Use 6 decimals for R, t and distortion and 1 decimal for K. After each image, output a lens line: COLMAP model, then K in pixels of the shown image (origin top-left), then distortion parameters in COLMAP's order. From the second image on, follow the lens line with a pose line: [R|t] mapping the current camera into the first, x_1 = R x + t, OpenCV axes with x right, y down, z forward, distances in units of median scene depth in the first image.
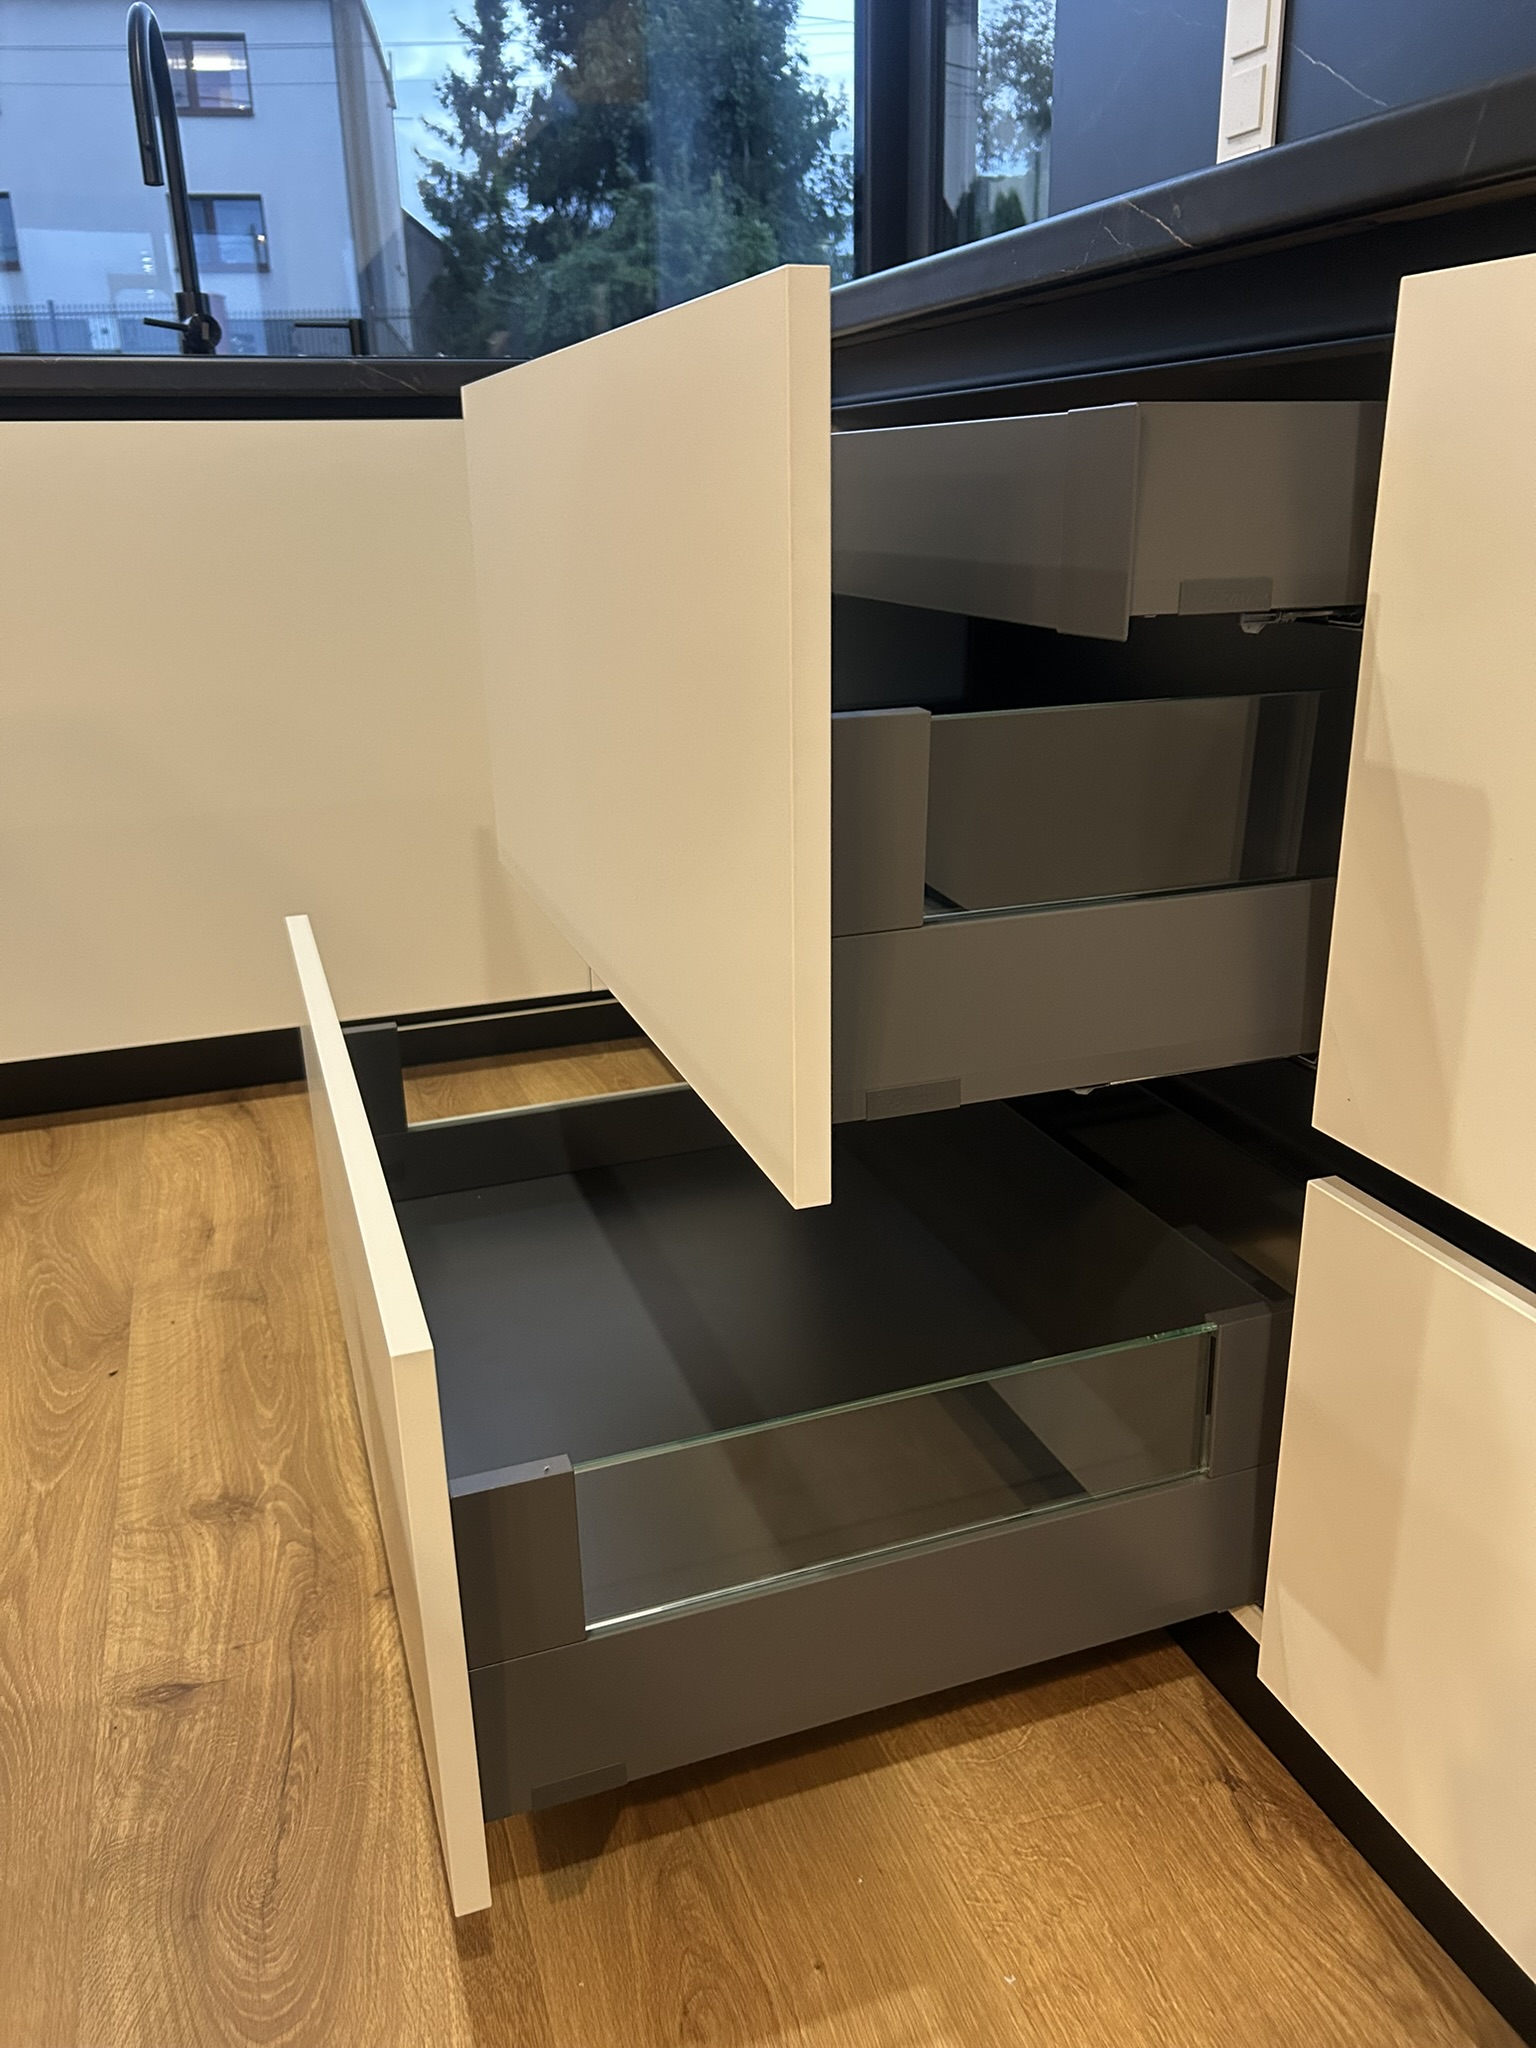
lens RADIAL K [[1535.4, 0, 730.4], [0, 1535.4, 1083.1], [0, 0, 1]] dist [0.046547, -0.051645]
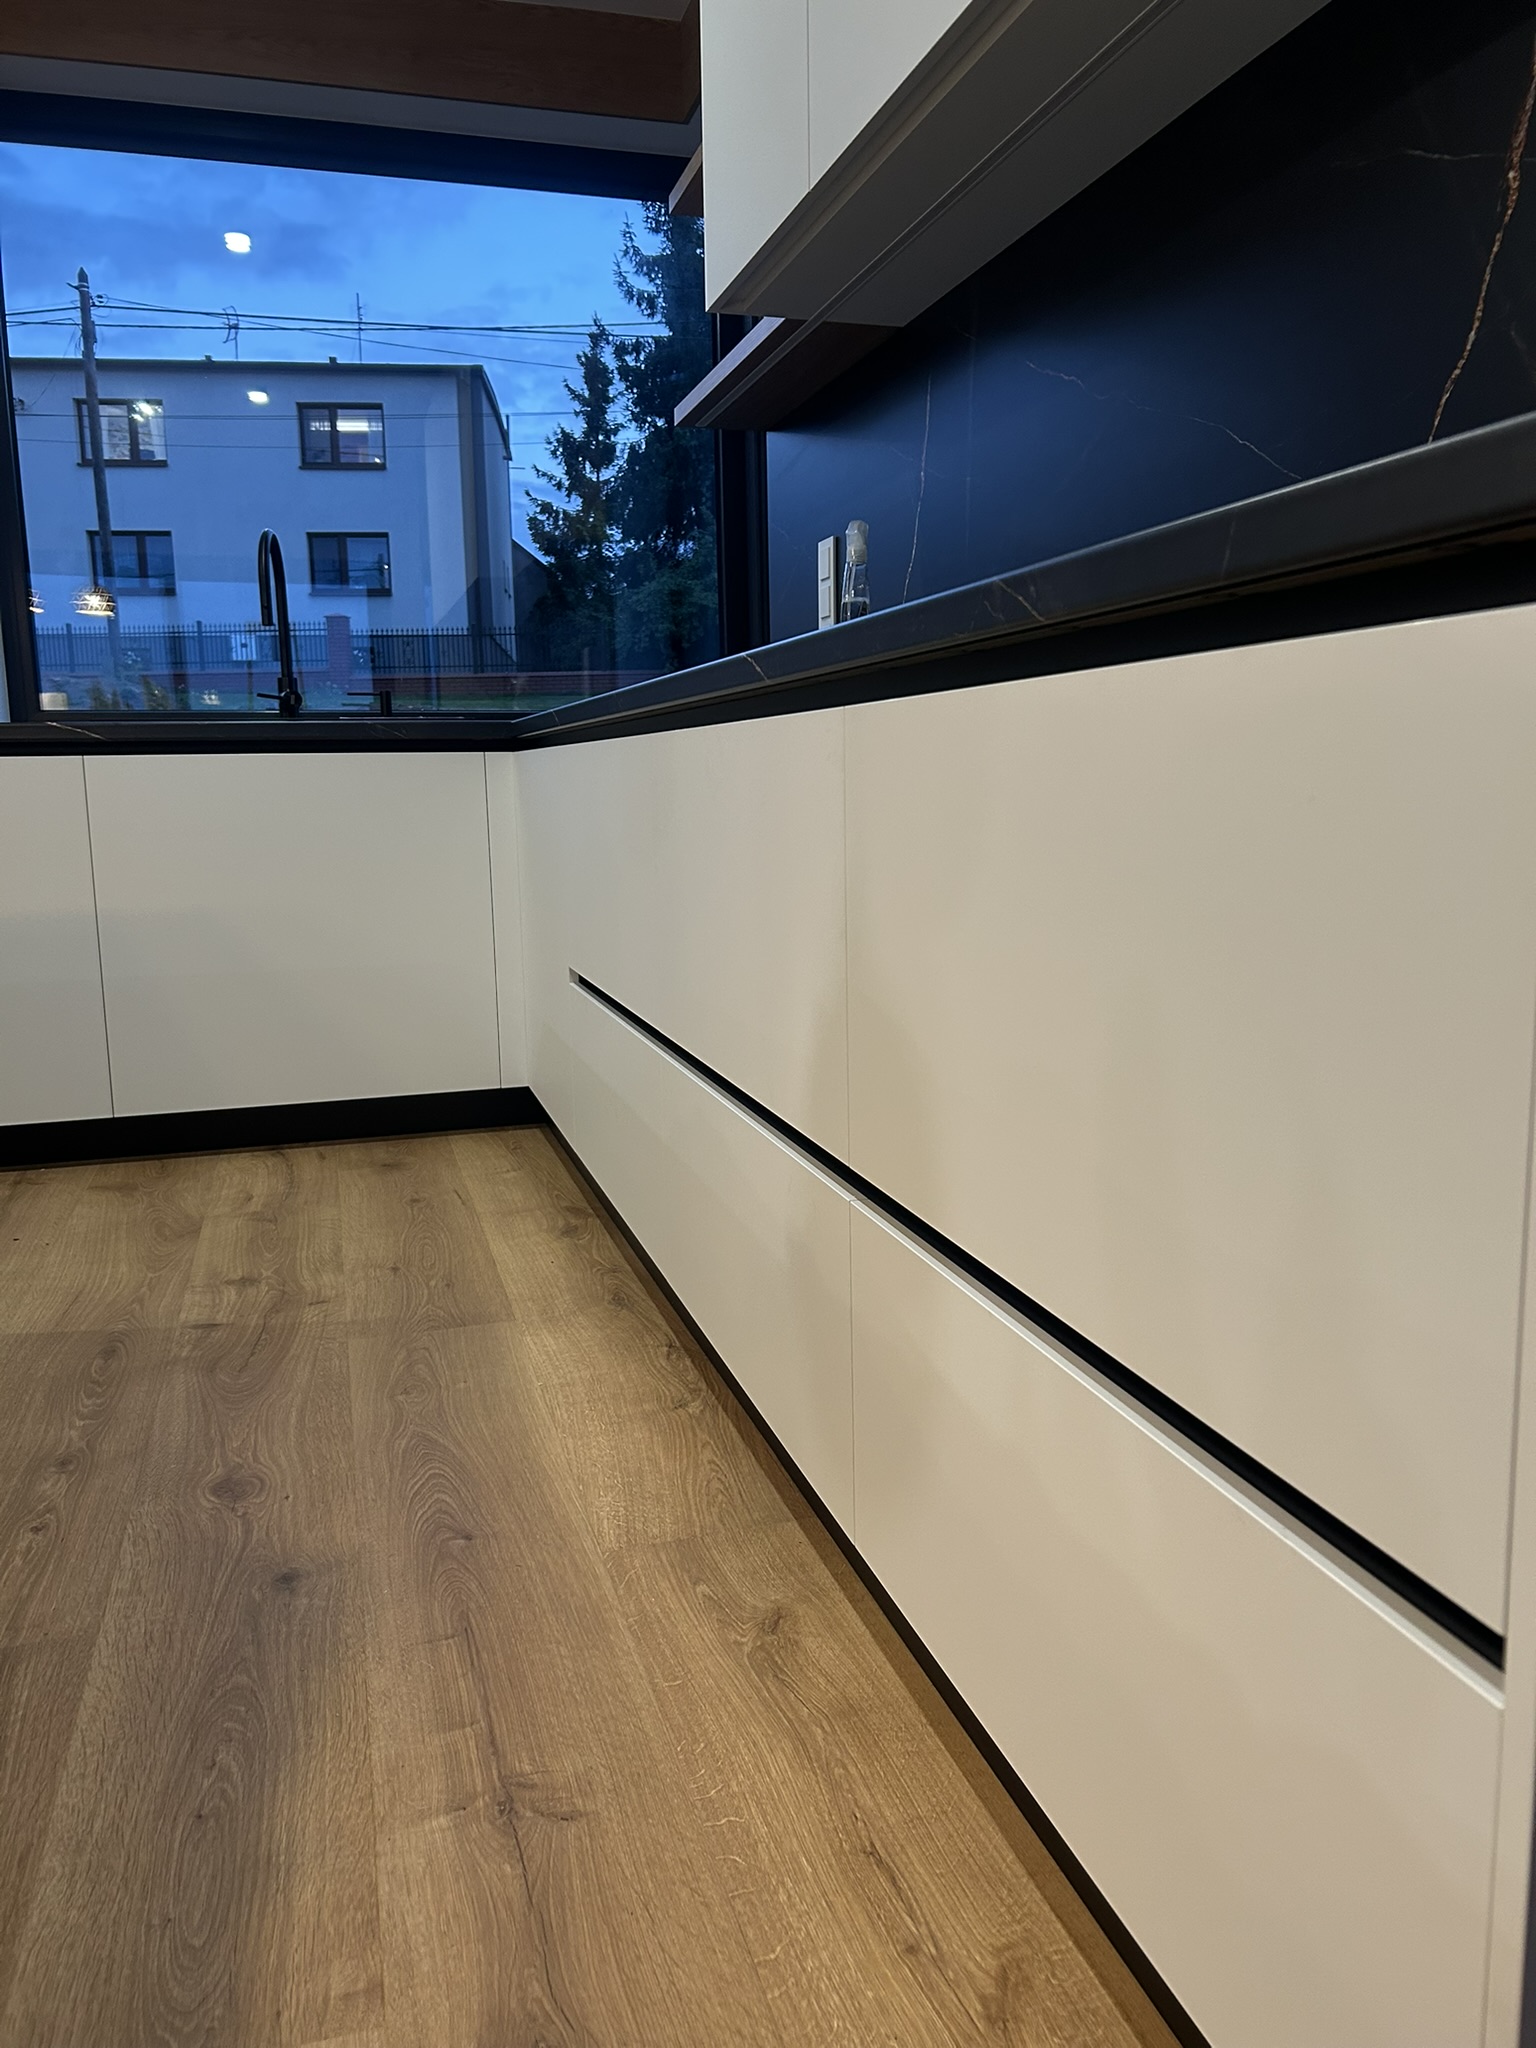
lens RADIAL K [[1535.4, 0, 727.9], [0, 1535.4, 1071.5], [0, 0, 1]] dist [0.046547, -0.051645]
pose [[0.998429, 0.013694, -0.054331, 0.291653], [-0.023095, 0.984053, -0.176372, 0.251174], [0.051049, 0.177350, 0.982823, -0.702397]]
